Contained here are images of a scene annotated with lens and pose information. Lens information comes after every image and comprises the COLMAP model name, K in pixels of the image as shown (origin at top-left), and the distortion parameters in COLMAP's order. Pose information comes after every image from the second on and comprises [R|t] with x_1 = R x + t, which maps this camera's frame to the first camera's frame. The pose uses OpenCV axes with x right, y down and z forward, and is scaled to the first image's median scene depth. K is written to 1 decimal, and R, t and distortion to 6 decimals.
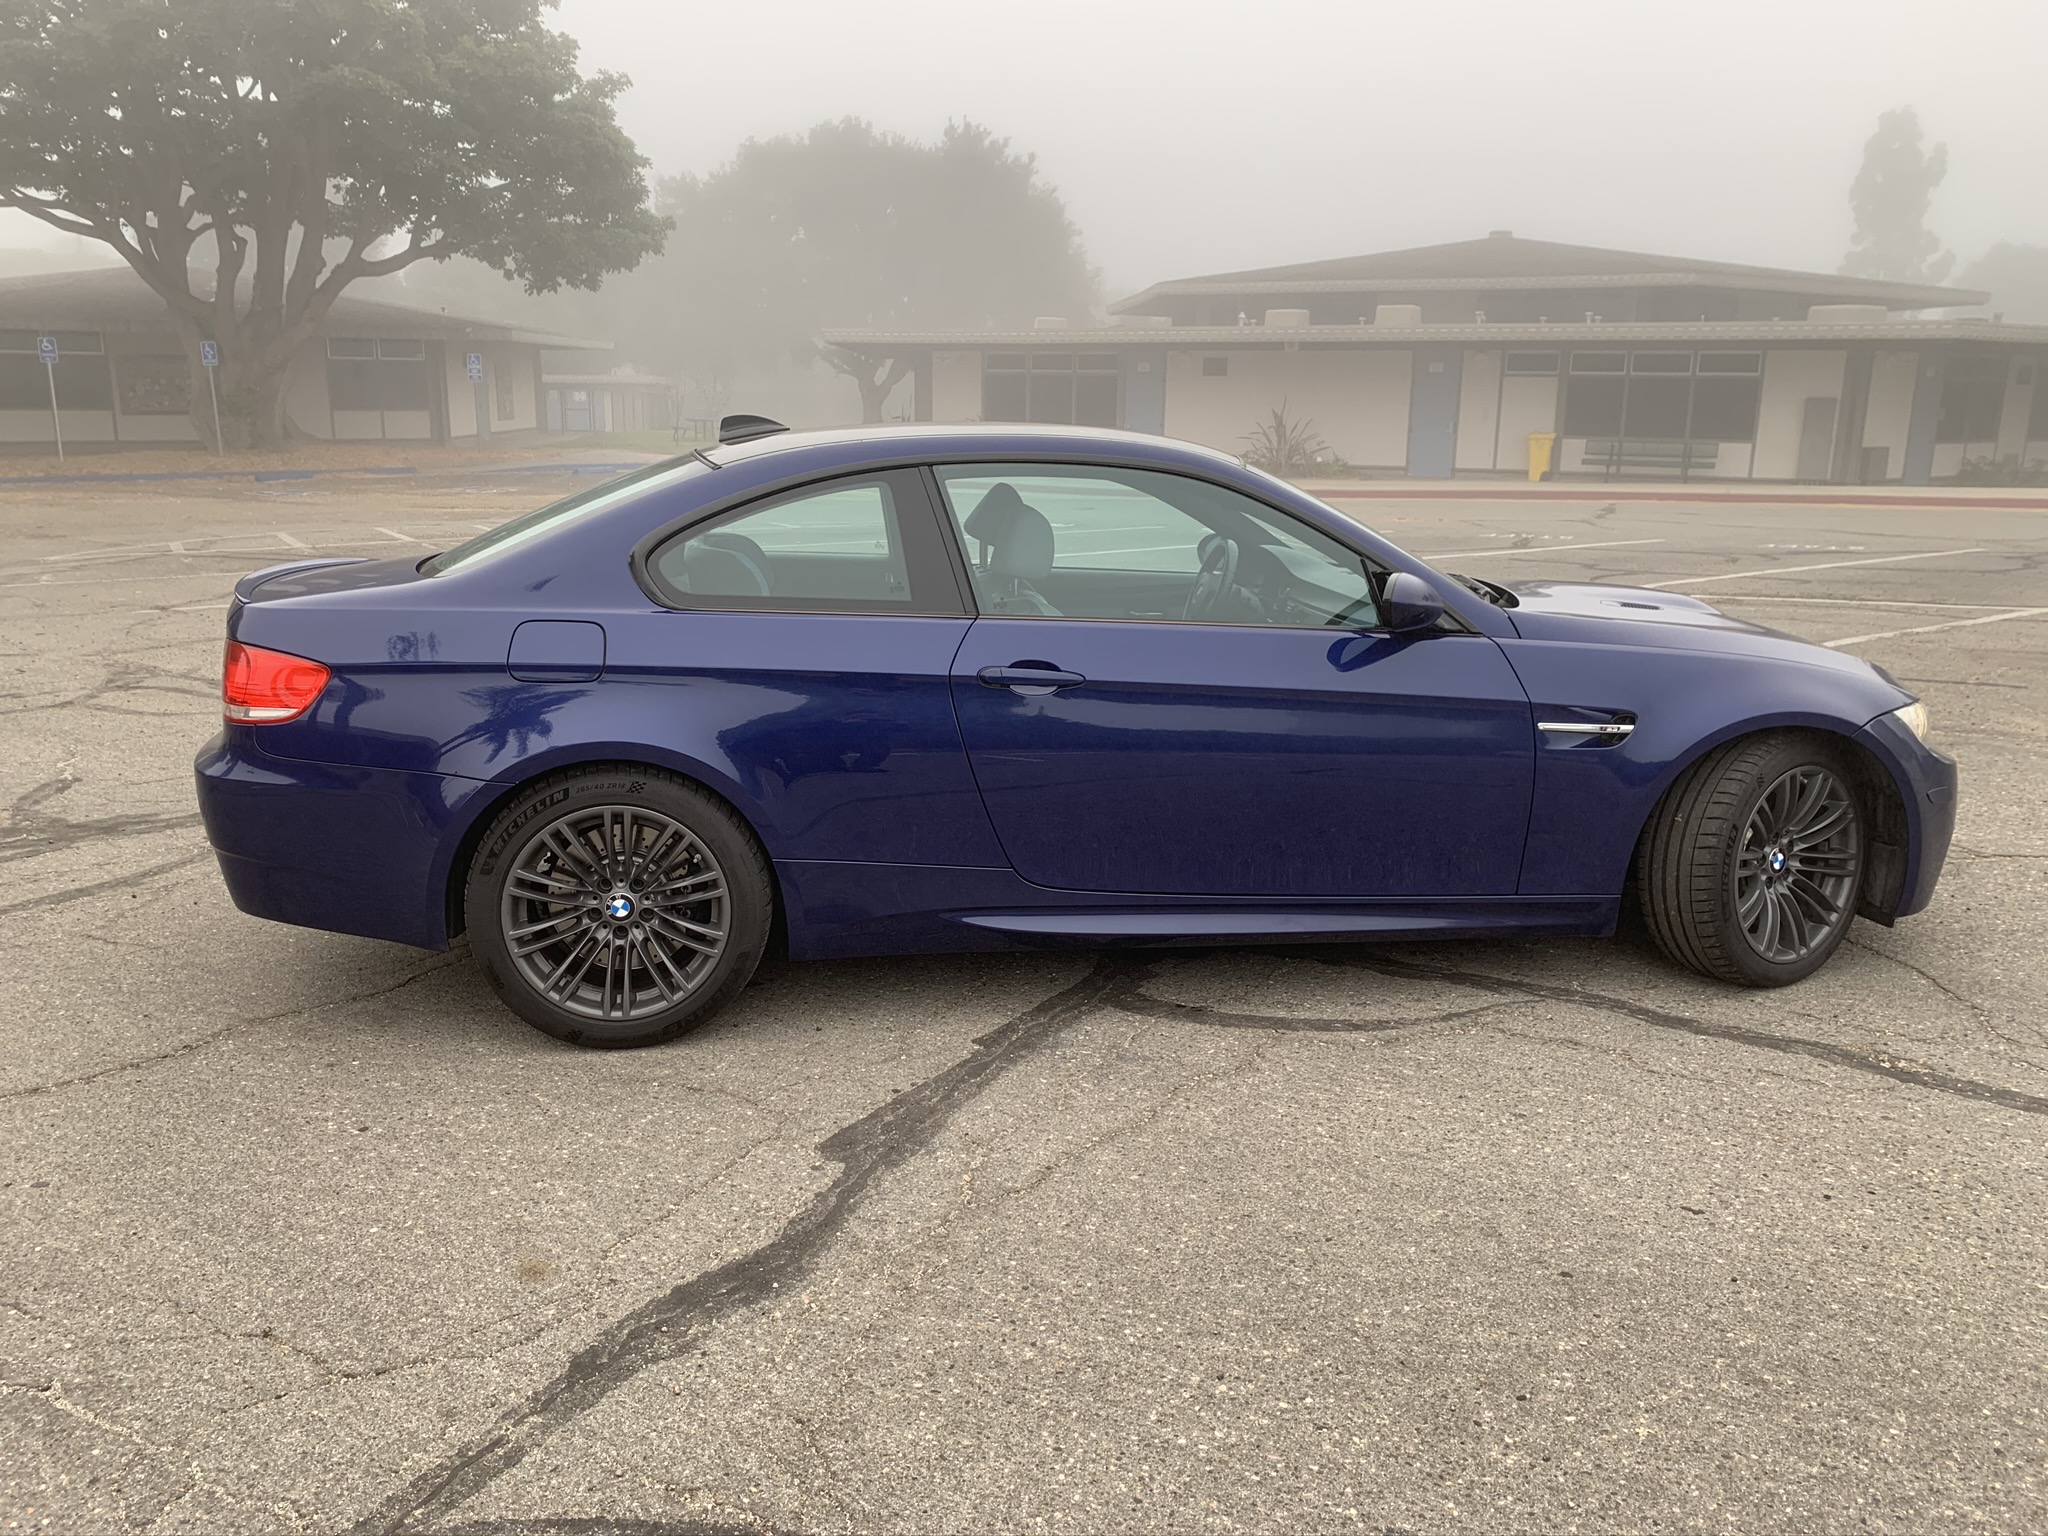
lens RADIAL K [[1568.5, 0, 1034.3], [0, 1568.5, 753.7], [0, 0, 1]] dist [0.014896, -0.007547]
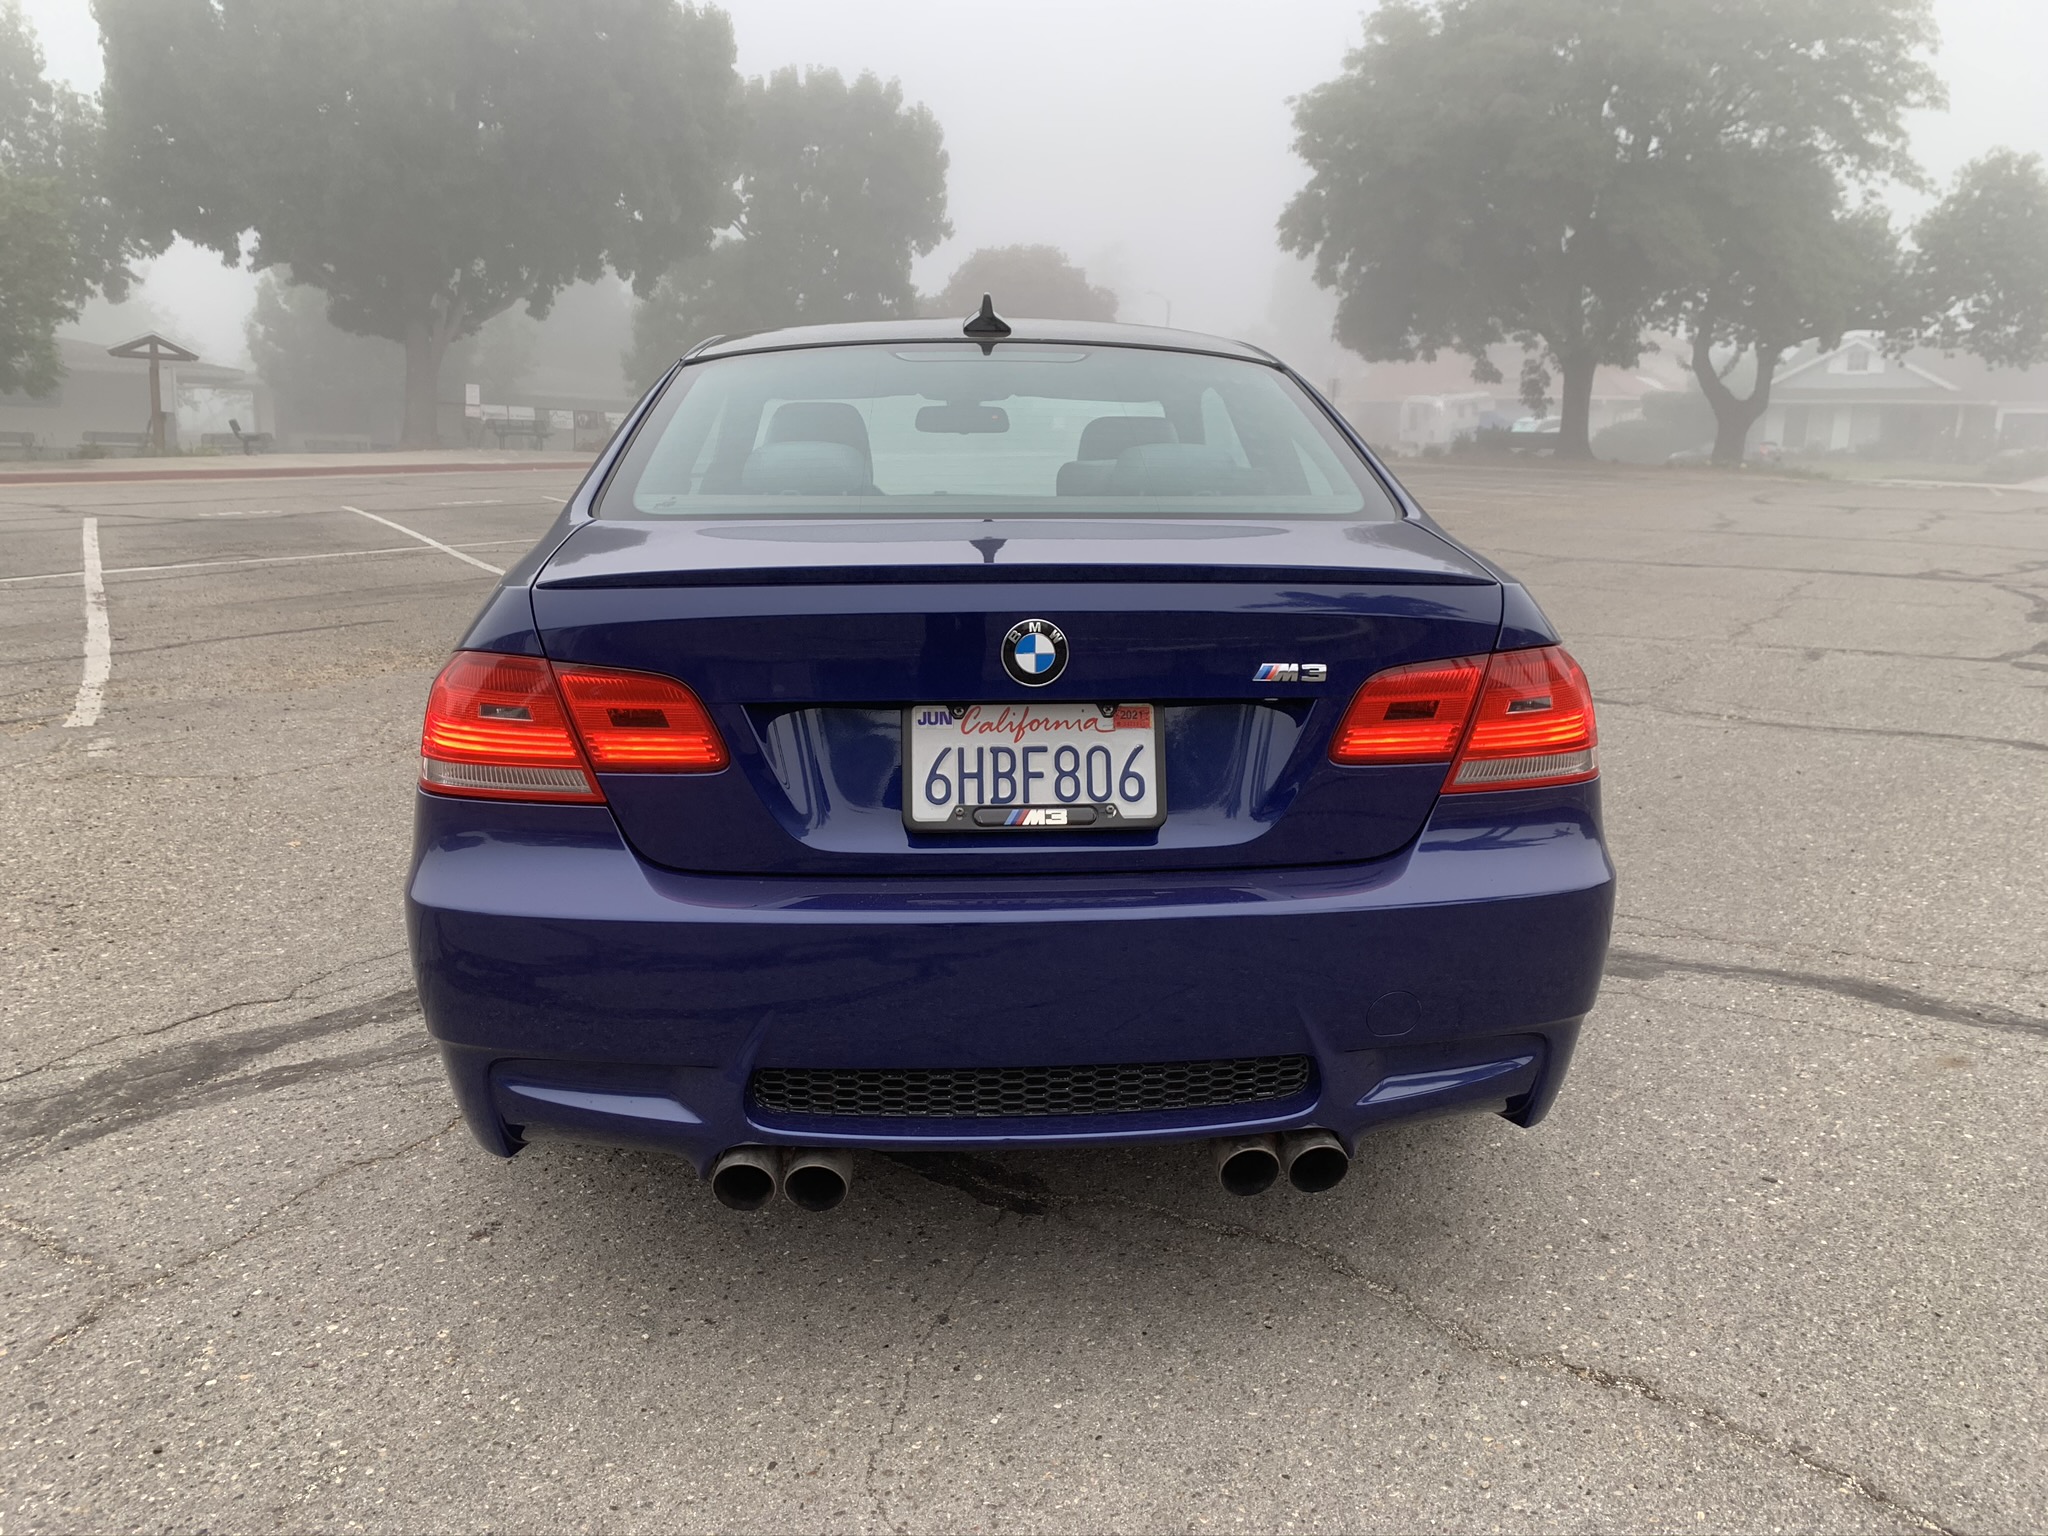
lens RADIAL K [[1568.5, 0, 1034.3], [0, 1568.5, 753.7], [0, 0, 1]] dist [0.014896, -0.007547]
pose [[0.047464, -0.201581, 0.978321, -1.060050], [0.196796, 0.962115, 0.188694, -0.172989], [-0.979295, 0.183573, 0.085336, 1.127942]]
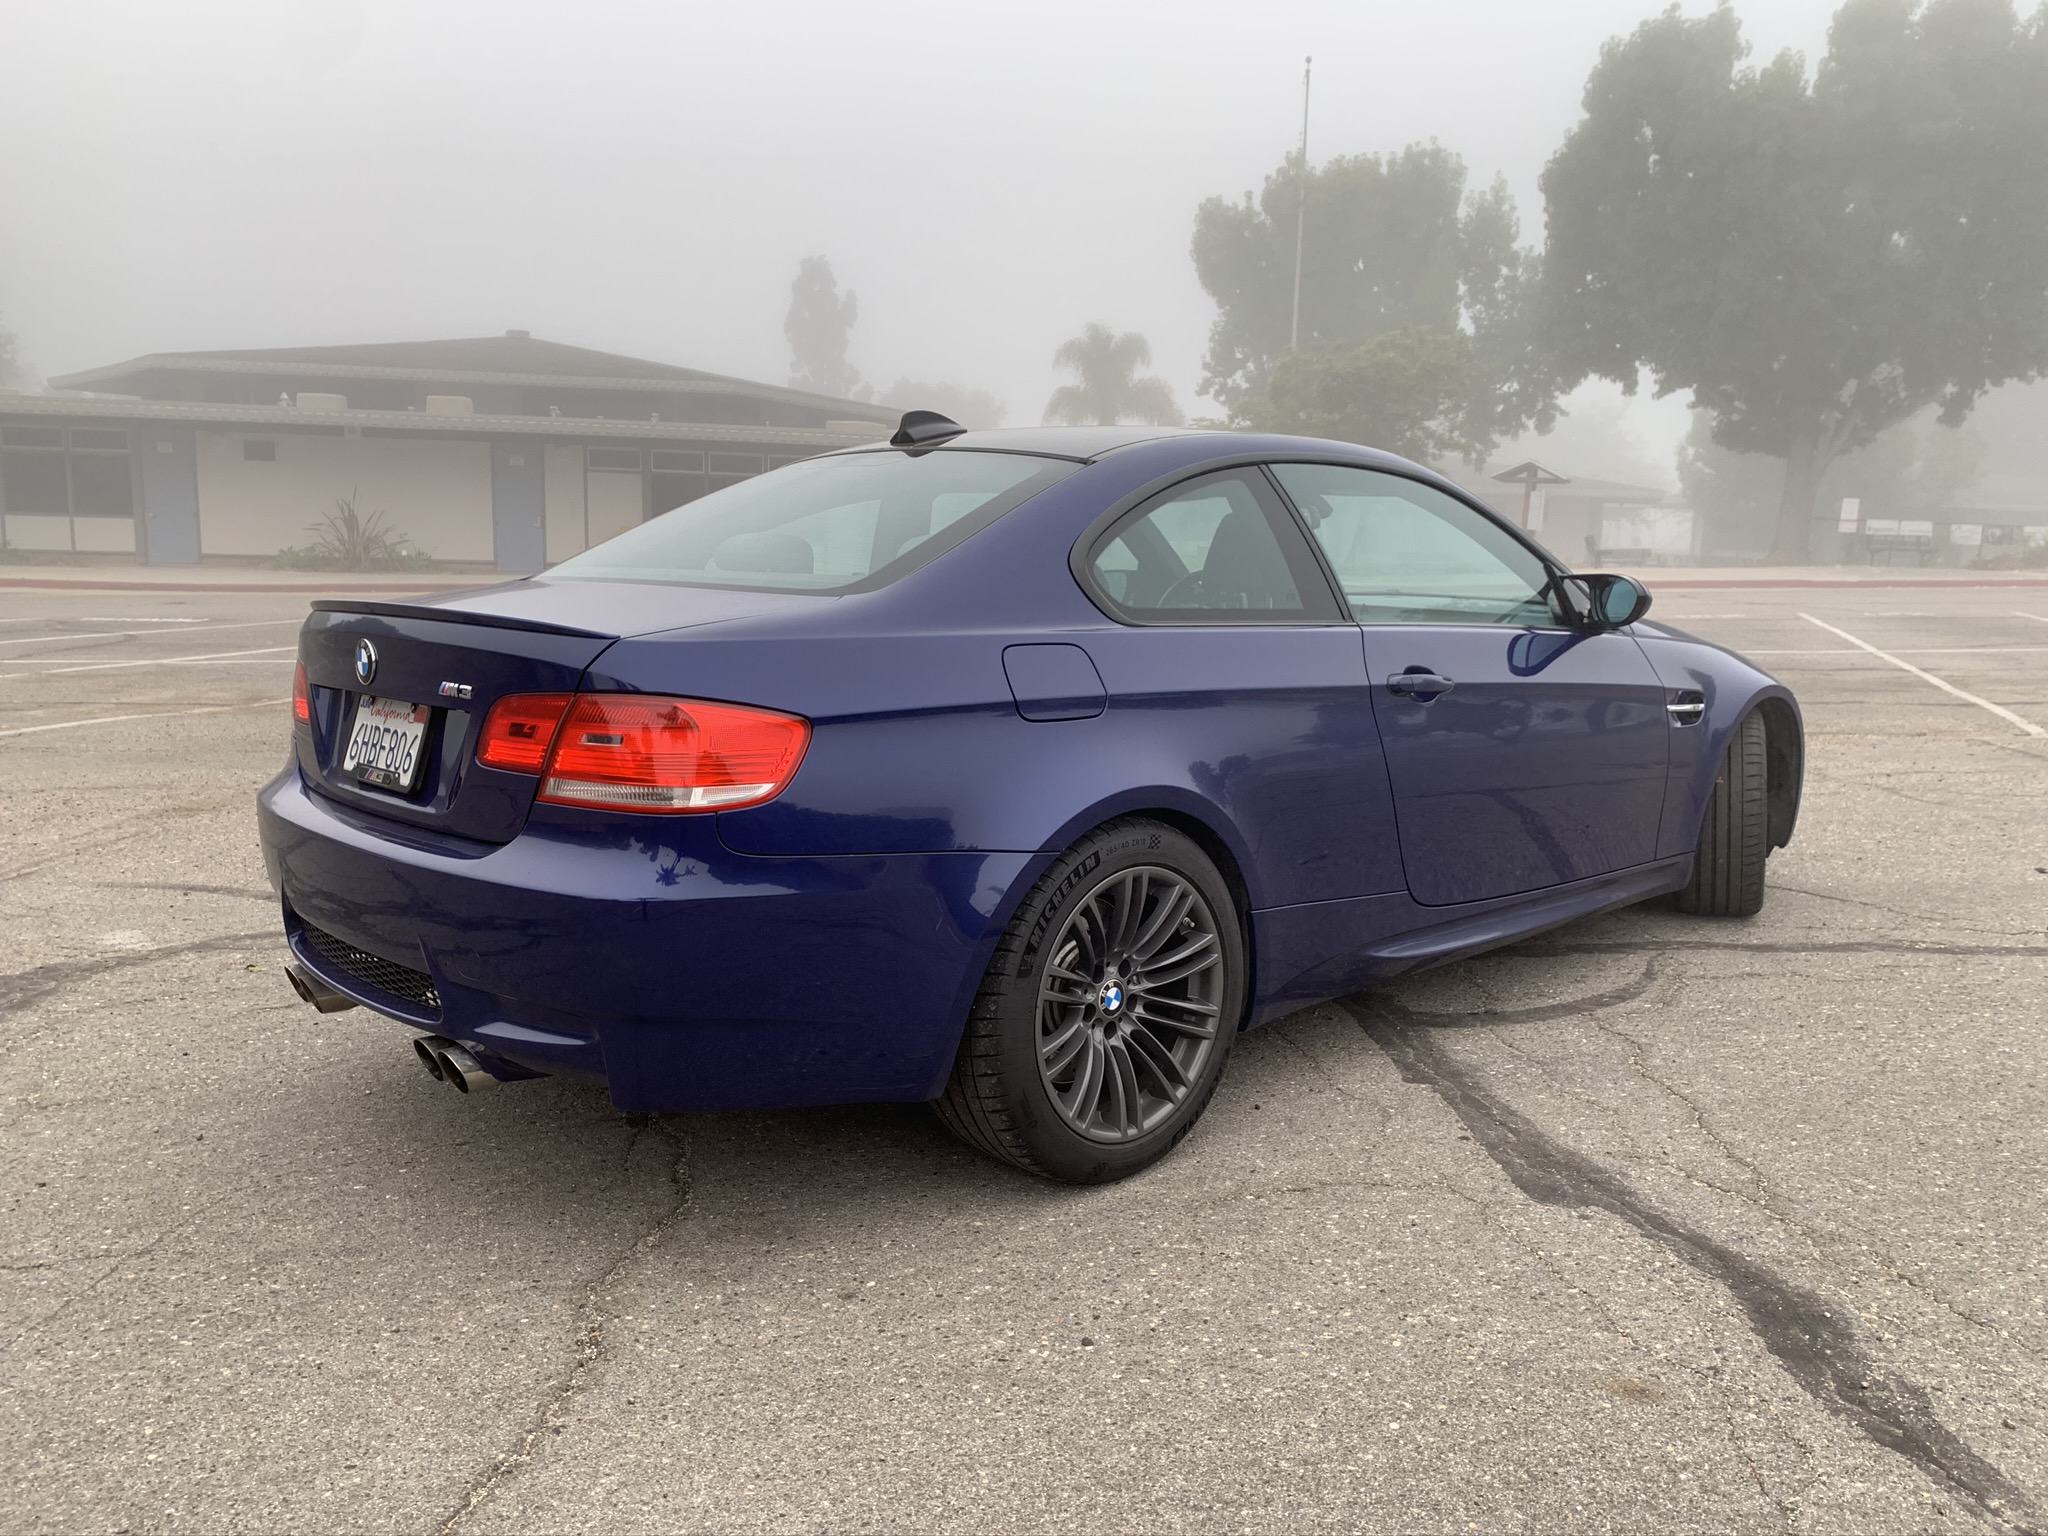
lens RADIAL K [[1562.7, 0, 1024.0], [0, 1562.7, 768.0], [0, 0, 1]] dist [0.022889, -0.023300]
pose [[0.796545, -0.083137, 0.598836, -0.765123], [0.116687, 0.993017, -0.017352, -0.009518], [-0.593212, 0.083698, 0.800684, 0.381428]]
